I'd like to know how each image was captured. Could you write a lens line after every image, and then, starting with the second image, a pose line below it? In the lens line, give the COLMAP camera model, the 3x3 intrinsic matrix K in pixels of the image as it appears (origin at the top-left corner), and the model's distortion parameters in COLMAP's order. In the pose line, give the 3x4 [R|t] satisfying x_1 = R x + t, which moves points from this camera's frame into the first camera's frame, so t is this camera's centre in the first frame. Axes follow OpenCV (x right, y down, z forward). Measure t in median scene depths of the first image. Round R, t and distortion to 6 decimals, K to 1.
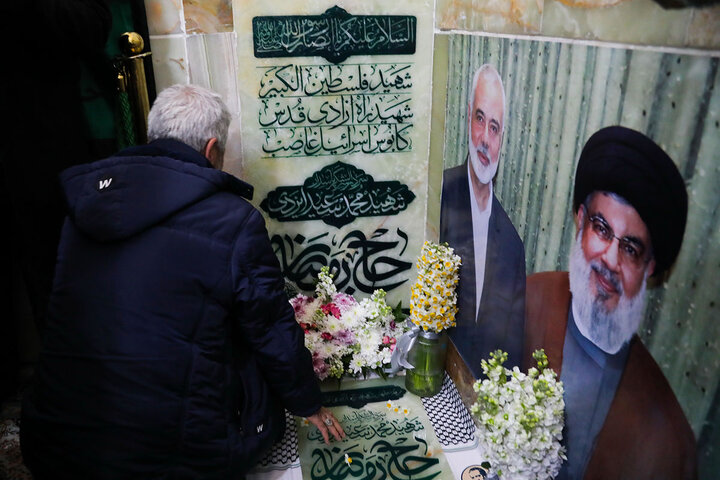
lens RADIAL K [[530.9, 0, 325.5], [0, 530.9, 219.8], [0, 0, 1]] dist [-0.119979, 0.054418]
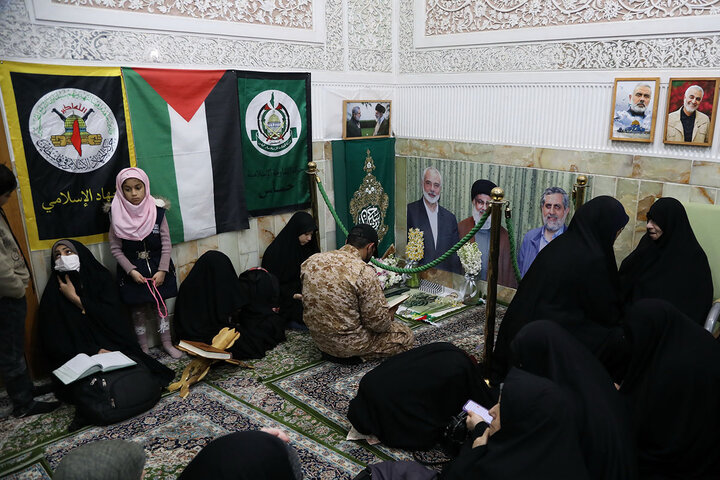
lens RADIAL K [[581.3, 0, 398.0], [0, 581.3, 261.1], [0, 0, 1]] dist [-0.089366, 0.034502]
pose [[0.787640, -0.144799, 0.598880, -1.945715], [0.204189, 0.978409, -0.031984, 0.330828], [-0.581318, 0.147476, 0.800200, -1.585607]]
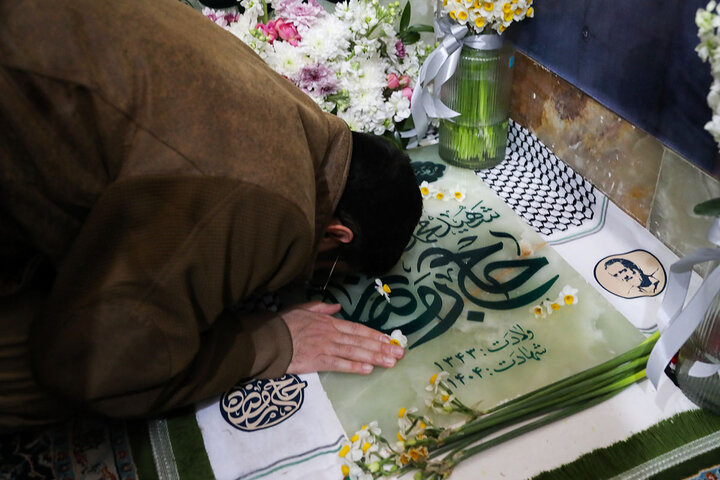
lens RADIAL K [[747.2, 0, 405.3], [0, 747.2, 264.2], [0, 0, 1]] dist [0.019014, 0.000000]
pose [[0.954724, -0.189259, 0.229528, -0.098239], [0.113190, 0.944607, 0.308067, 0.218439], [-0.275118, -0.268139, 0.923261, 0.329268]]
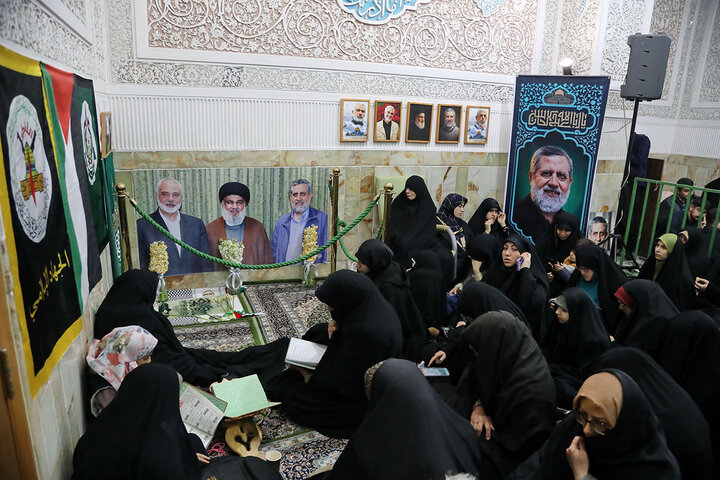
lens RADIAL K [[485.0, 0, 355.0], [0, 485.0, 237.4], [0, 0, 1]] dist [-0.111028, 0.038176]
pose [[-0.252771, -0.217325, 0.942803, -2.674506], [0.326366, 0.898182, 0.294540, -0.413698], [-0.910819, 0.382150, -0.156107, 0.463472]]
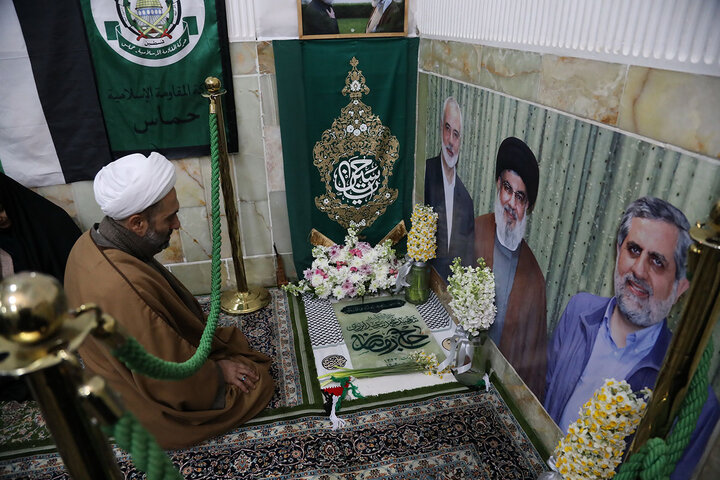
lens RADIAL K [[482.7, 0, 359.6], [0, 482.7, 242.7], [0, 0, 1]] dist [-0.125721, 0.062399]
pose [[0.995240, -0.036569, 0.090335, -0.129552], [0.029568, 0.996541, 0.077660, 0.041212], [-0.092863, -0.074619, 0.992879, -0.489781]]
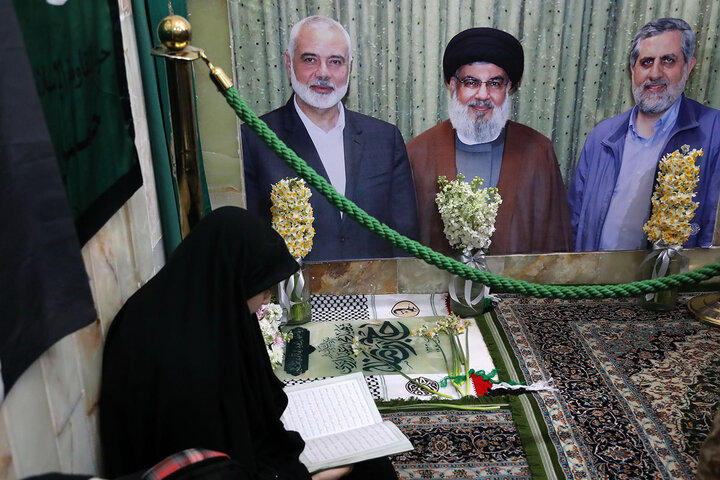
lens RADIAL K [[747.2, 0, 354.8], [0, 747.2, 253.1], [0, 0, 1]] dist [0.019014, 0.000000]
pose [[0.097828, -0.346691, 0.932864, -1.471055], [0.380659, 0.879116, 0.286797, -0.246042], [-0.919526, 0.327047, 0.217973, 0.615851]]
